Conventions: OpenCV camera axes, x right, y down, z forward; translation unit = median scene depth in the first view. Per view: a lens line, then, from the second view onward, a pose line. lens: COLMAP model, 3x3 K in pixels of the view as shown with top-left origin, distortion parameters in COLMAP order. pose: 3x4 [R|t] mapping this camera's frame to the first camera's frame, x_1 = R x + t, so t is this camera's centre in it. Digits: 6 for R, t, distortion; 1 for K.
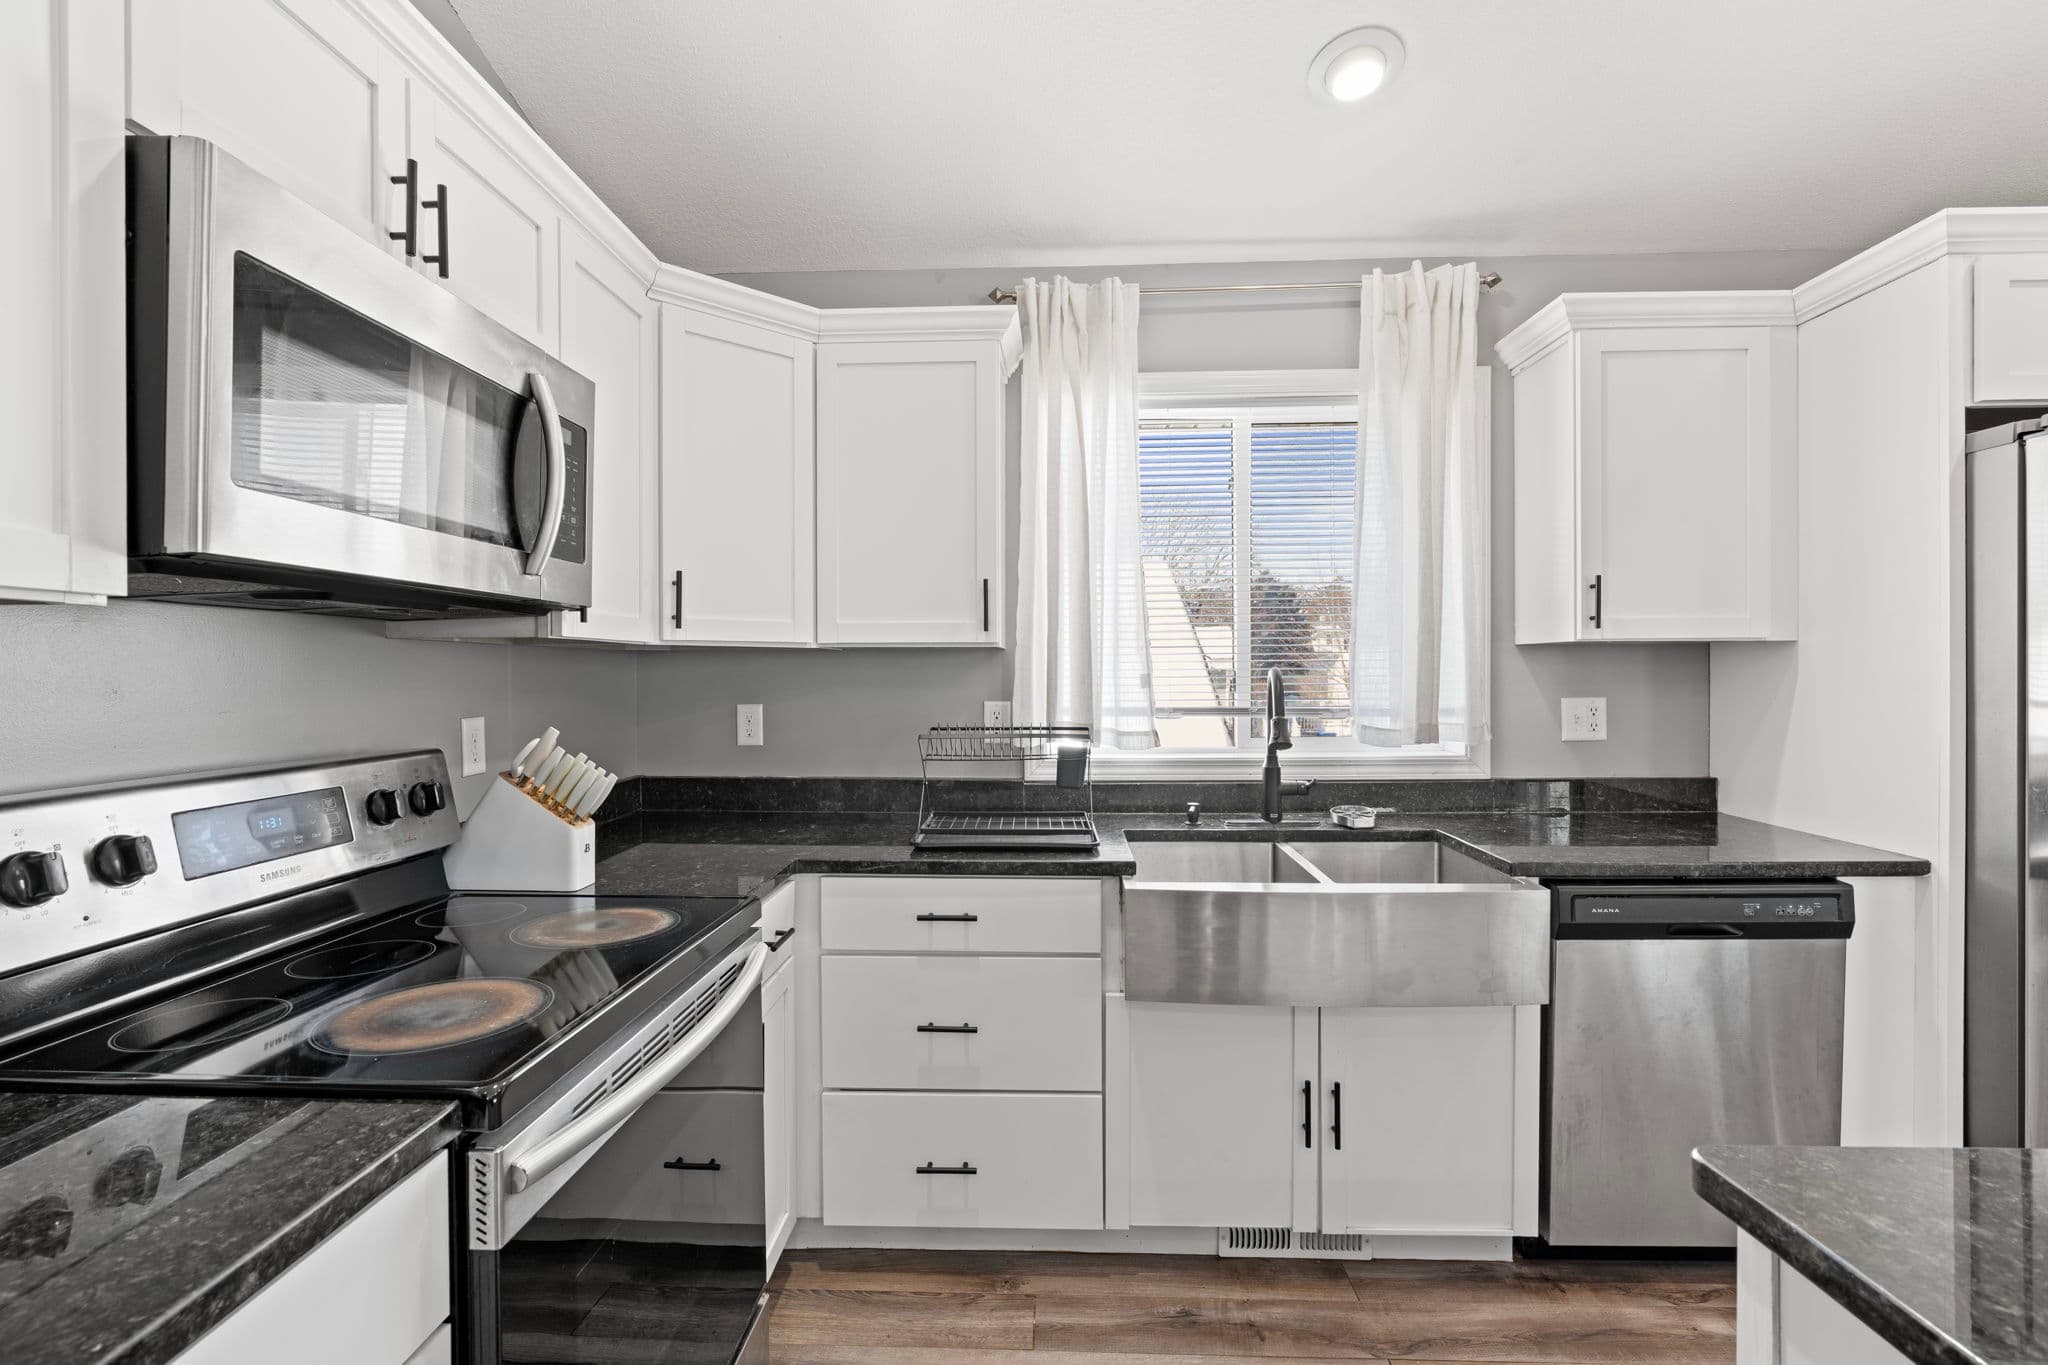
lens RADIAL K [[908.5, 0, 1007.9], [0, 908.5, 672.5], [0, 0, 1]] dist [-0.001799, -0.000102]
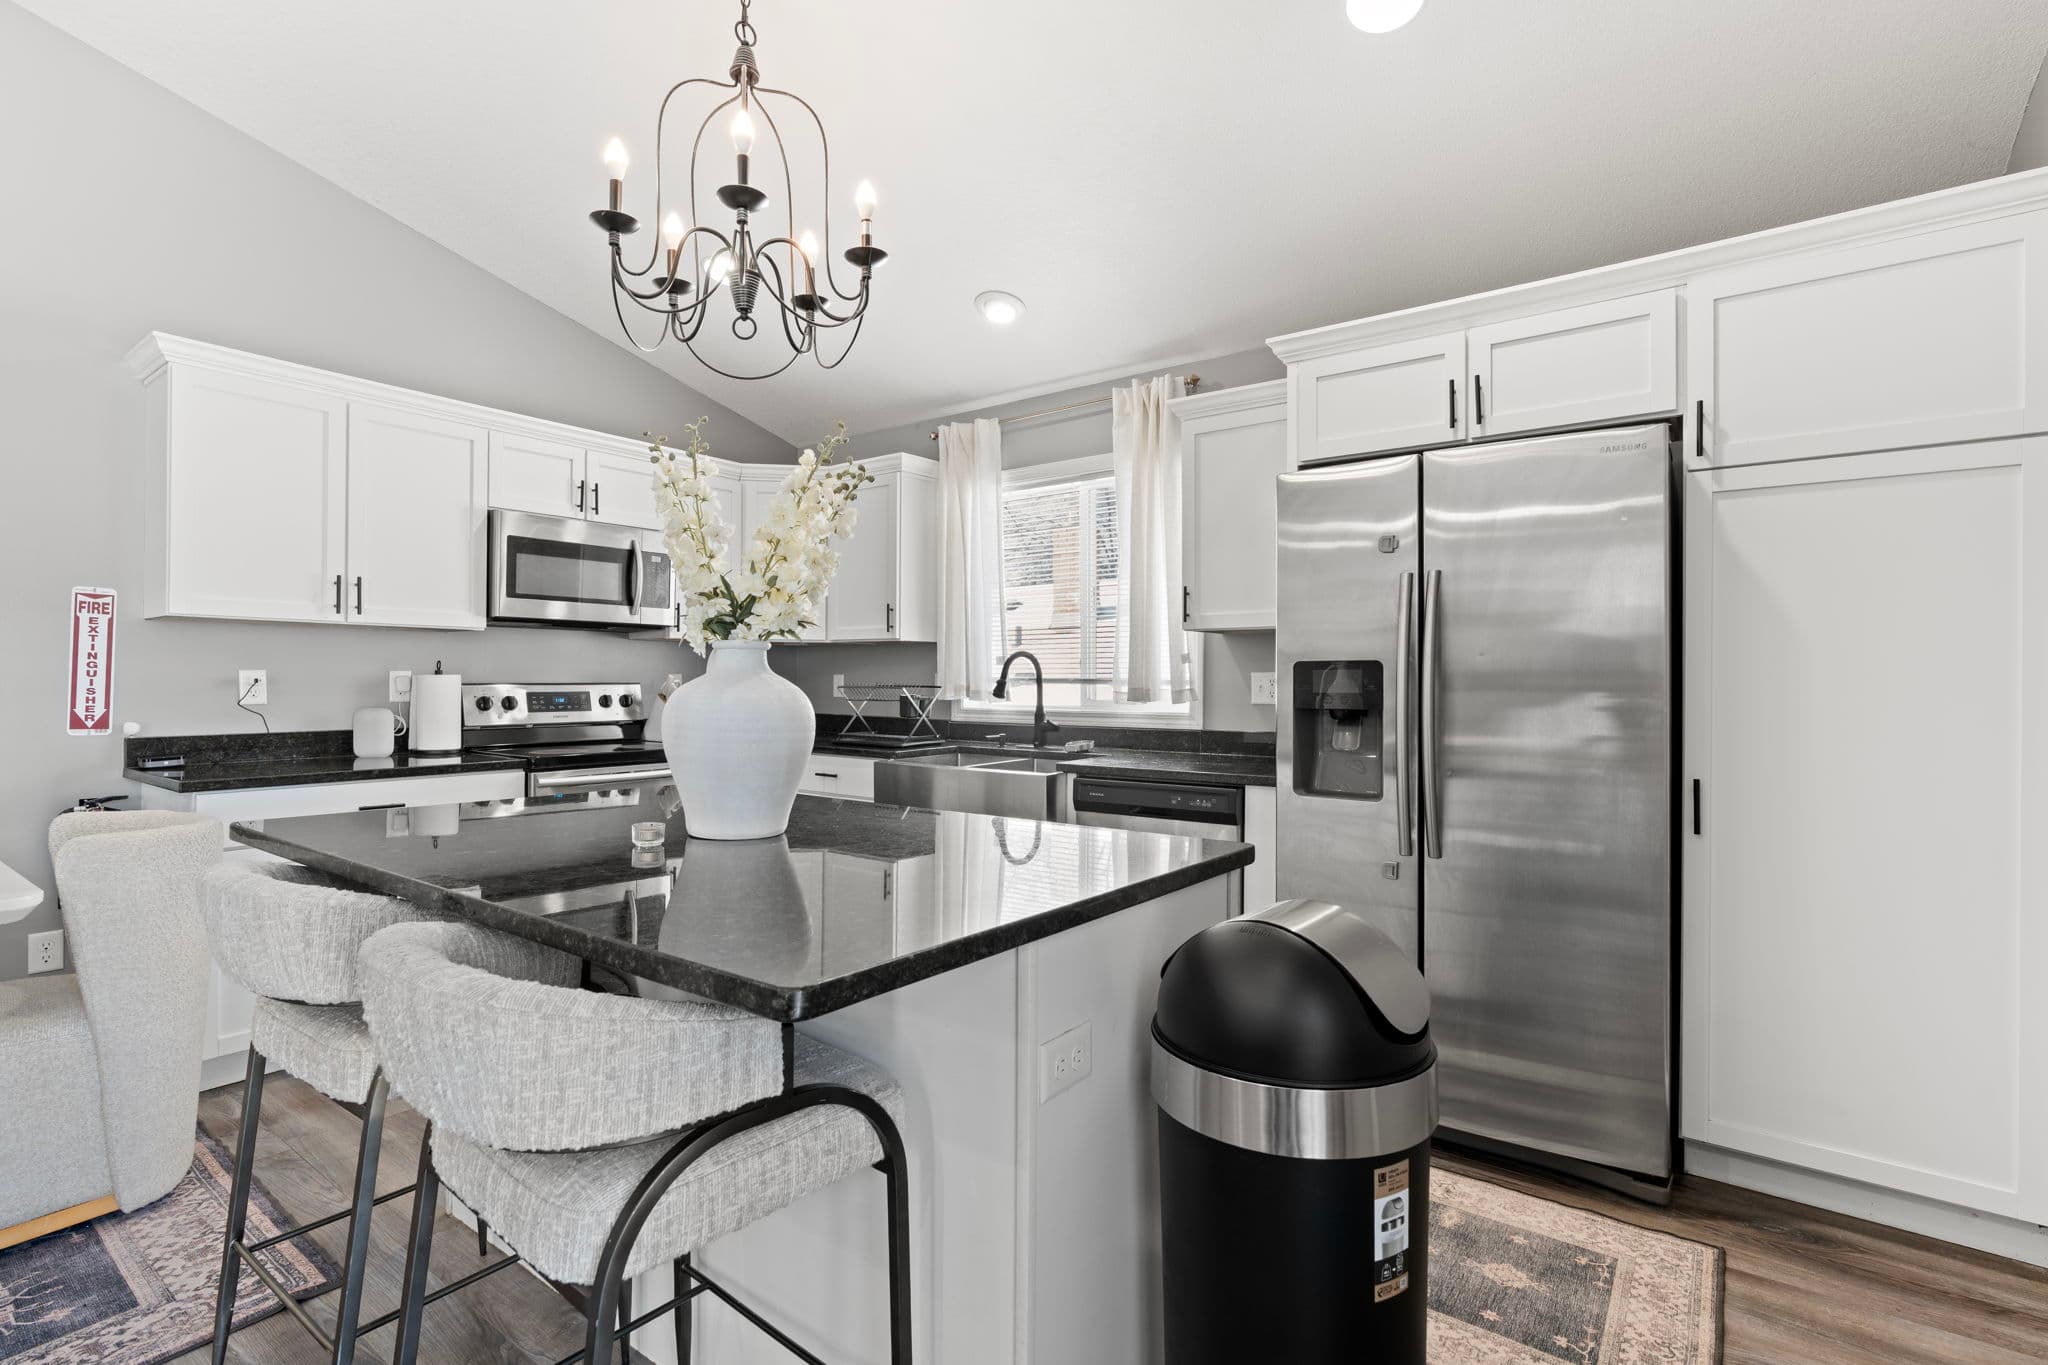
lens RADIAL K [[929.2, 0, 1023.2], [0, 929.2, 679.1], [0, 0, 1]] dist [-0.001282, -0.000056]
pose [[0.825352, 0.008874, -0.564549, 1.431008], [-0.008097, 0.999960, 0.003882, 0.044946], [0.564561, 0.001367, 0.825390, -0.447004]]
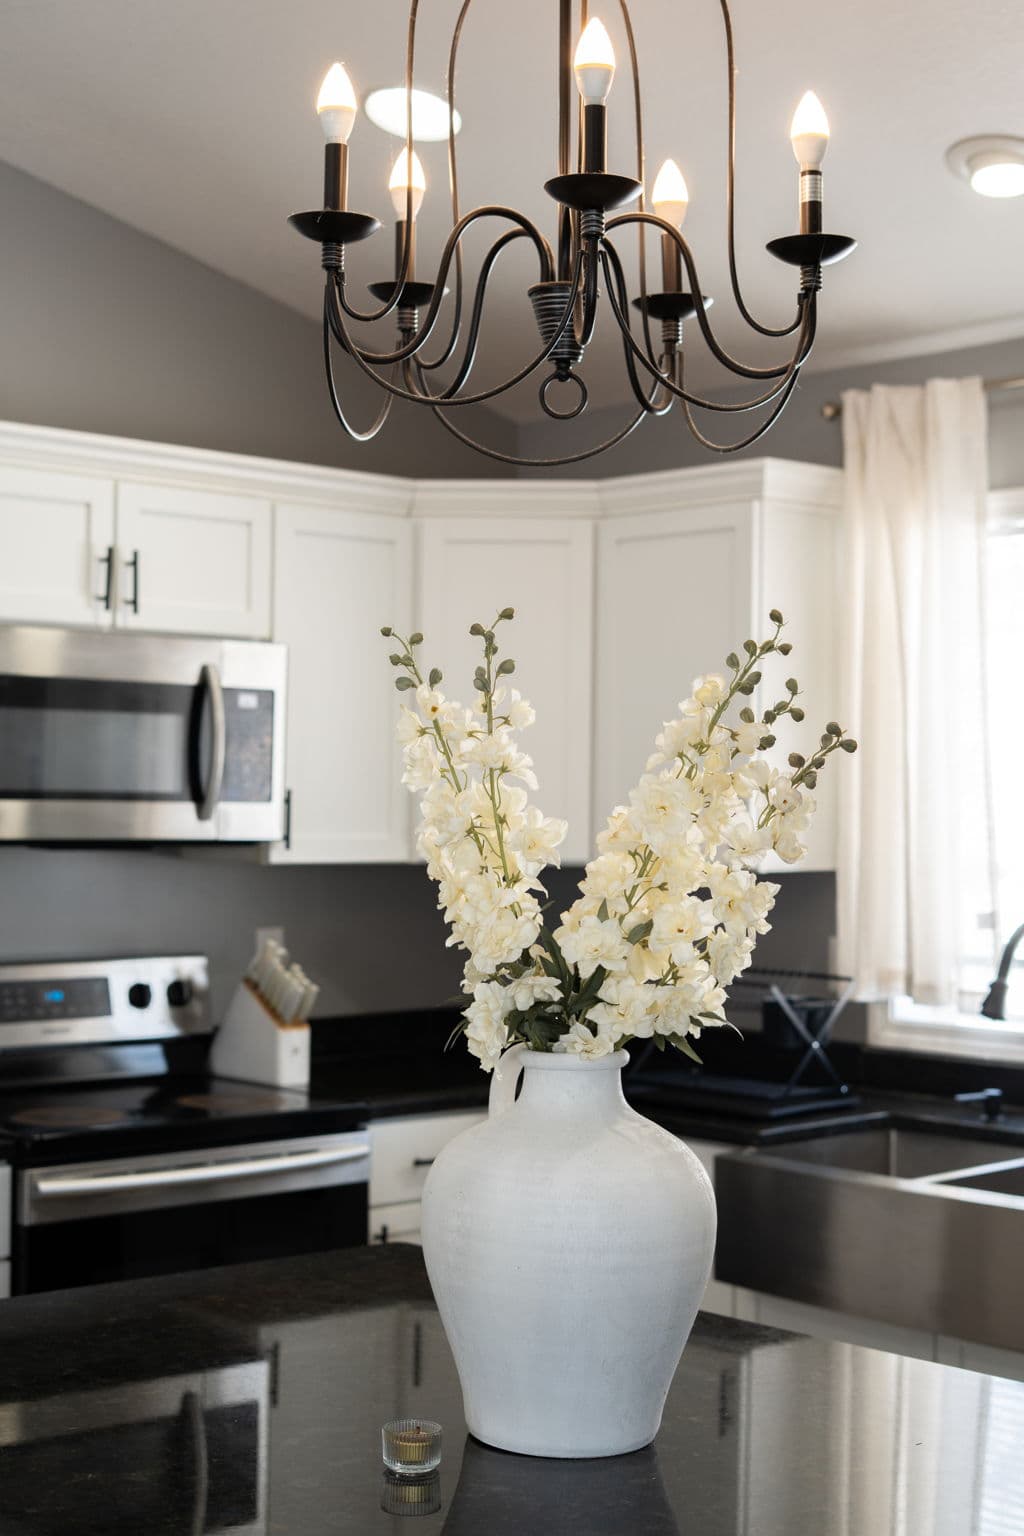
lens RADIAL K [[2199.6, 0, 555.3], [0, 2199.6, 770.2], [0, 0, 1]] dist [-0.022305, -0.042385]
pose [[0.715231, 0.000390, -0.698888, 1.434456], [-0.013107, 0.999831, -0.012855, -0.105837], [0.698765, 0.018354, 0.715116, -0.625269]]
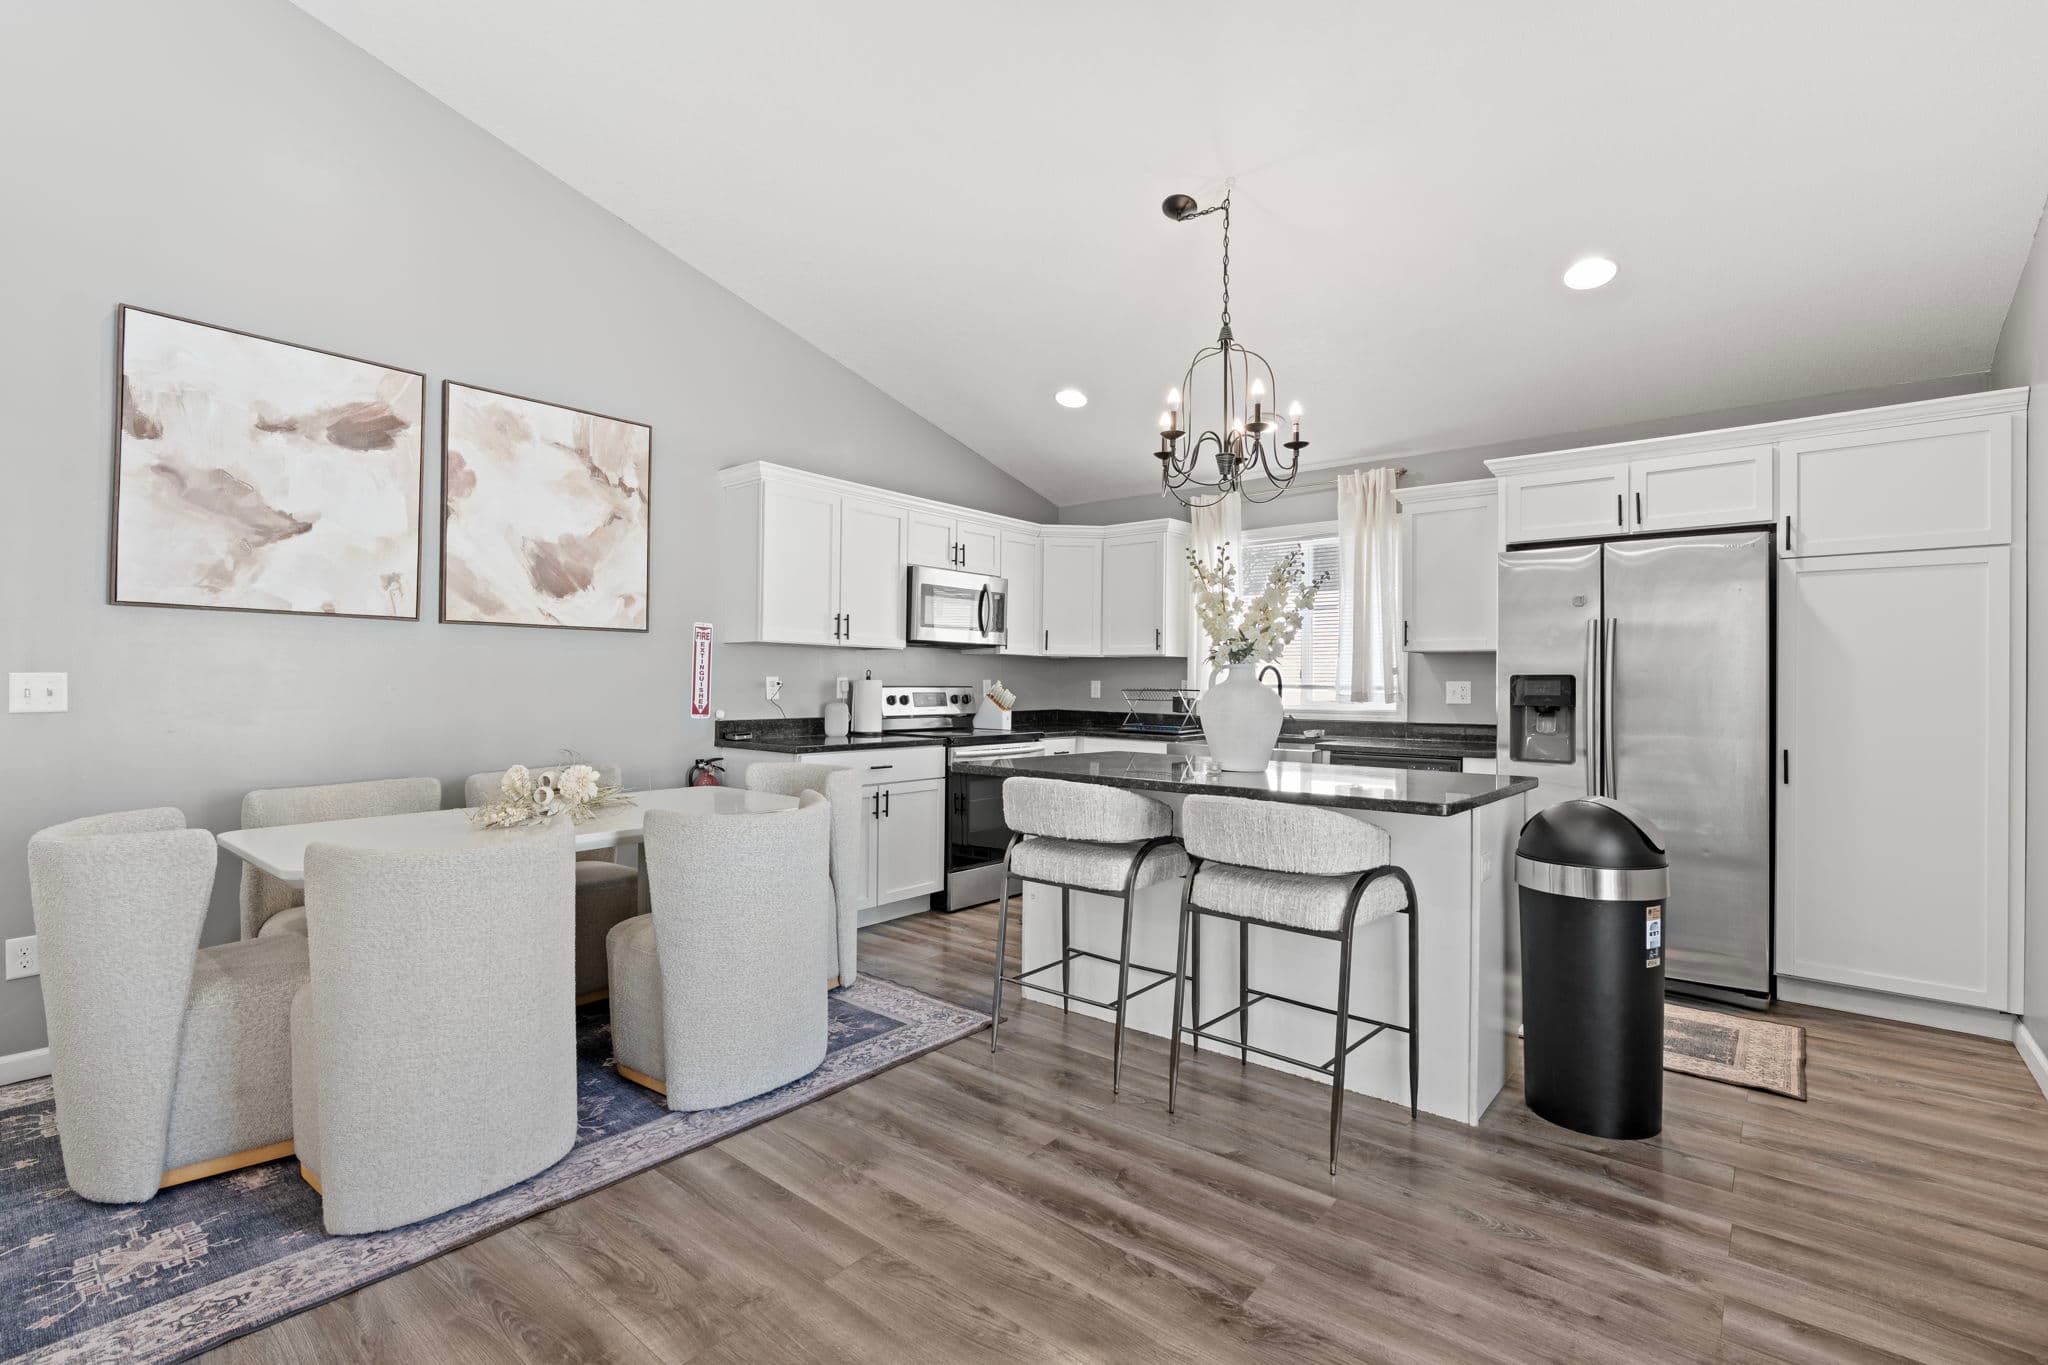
lens RADIAL K [[903.9, 0, 1031.6], [0, 903.9, 679.4], [0, 0, 1]] dist [0.000834, 0.000561]
pose [[0.796934, 0.009860, -0.603986, 1.363583], [-0.013119, 0.999913, -0.000987, 0.047648], [0.603924, 0.008710, 0.796995, -1.343330]]
